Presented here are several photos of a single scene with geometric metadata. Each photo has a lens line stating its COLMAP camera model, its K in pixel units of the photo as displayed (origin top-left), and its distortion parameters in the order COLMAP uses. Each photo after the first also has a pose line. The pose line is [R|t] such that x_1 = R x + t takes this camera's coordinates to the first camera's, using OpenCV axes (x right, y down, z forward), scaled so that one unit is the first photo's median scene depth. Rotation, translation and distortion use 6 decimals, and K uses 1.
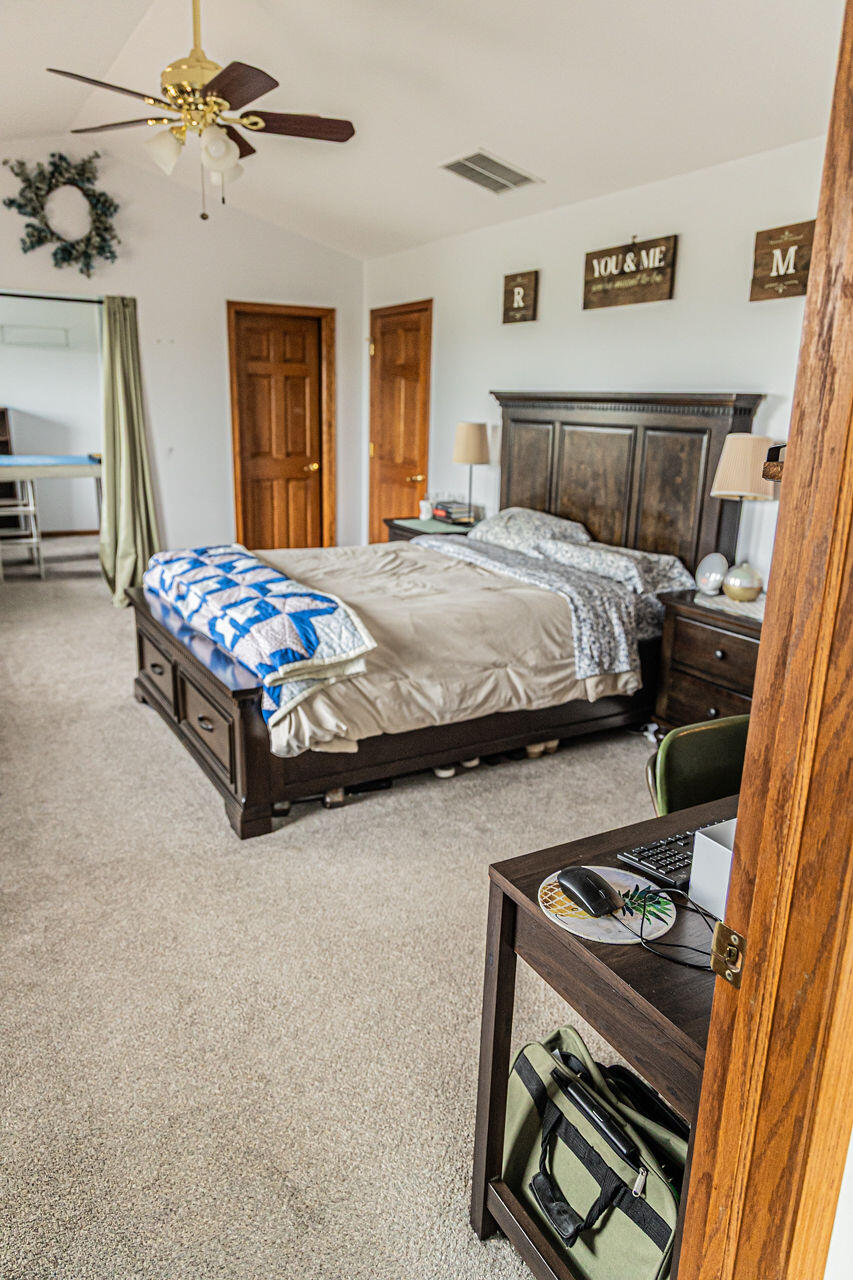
lens RADIAL K [[856.6, 0, 426.5], [0, 856.6, 640.0], [0, 0, 1]] dist [0.003251, 0.000487]
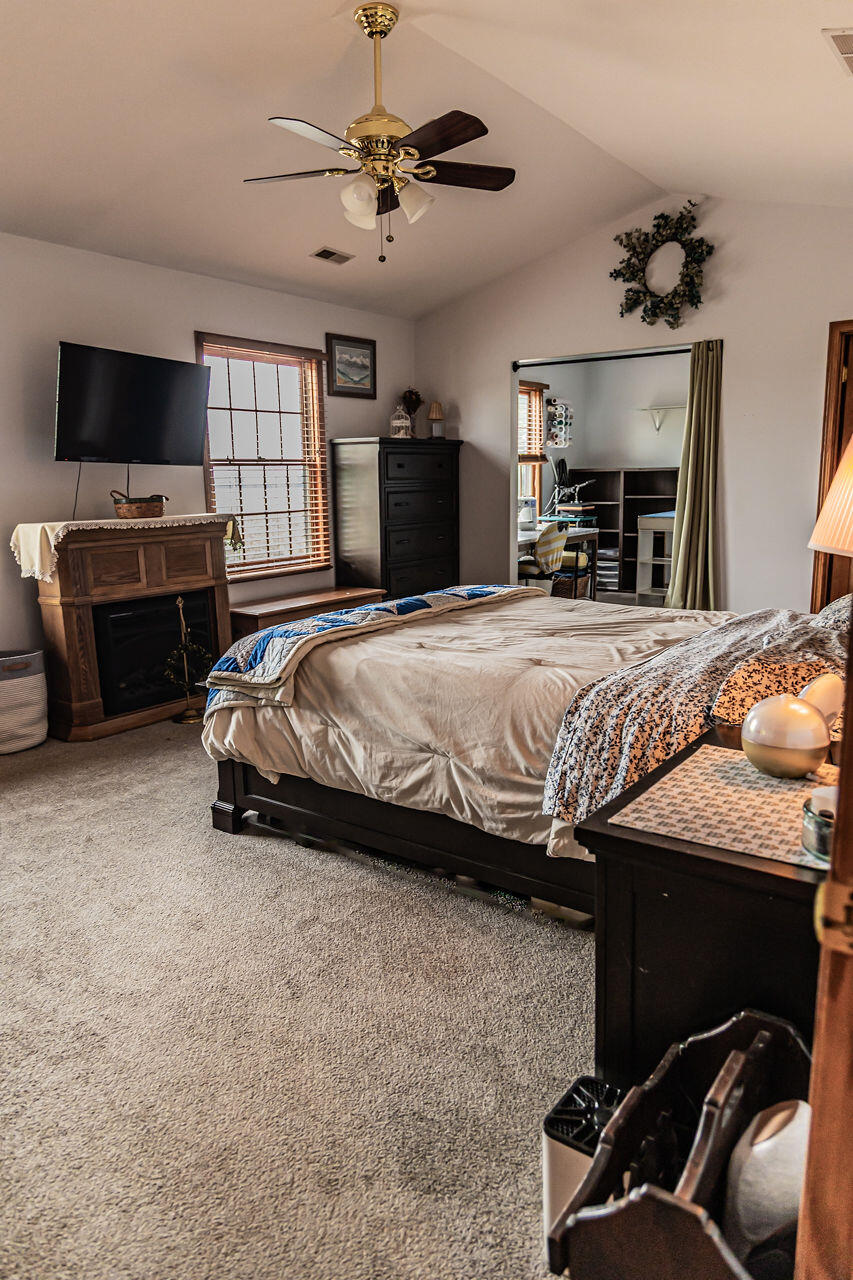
lens RADIAL K [[856.6, 0, 426.5], [0, 856.6, 640.0], [0, 0, 1]] dist [0.003251, 0.000487]
pose [[0.407762, 0.146259, -0.901298, 0.456852], [-0.224401, 0.972866, 0.056350, -0.064735], [0.885085, 0.179275, 0.429518, 0.398949]]
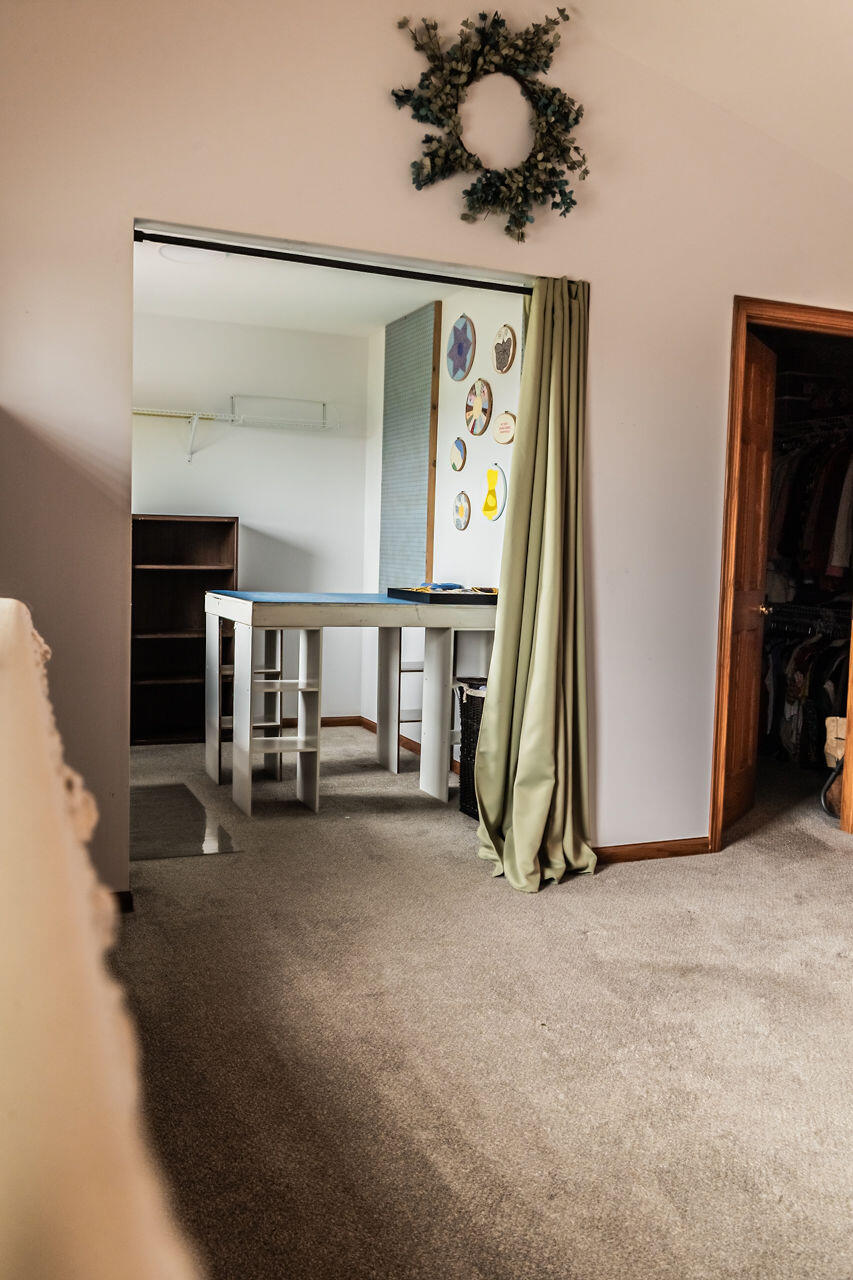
lens RADIAL K [[1054.5, 0, 426.5], [0, 1054.5, 640.0], [0, 0, 1]] dist [0.037553, -0.078364]
pose [[0.992161, 0.015659, -0.123984, -0.381697], [-0.039726, 0.980176, -0.194107, -0.064765], [0.118486, 0.197511, 0.973114, 0.440173]]
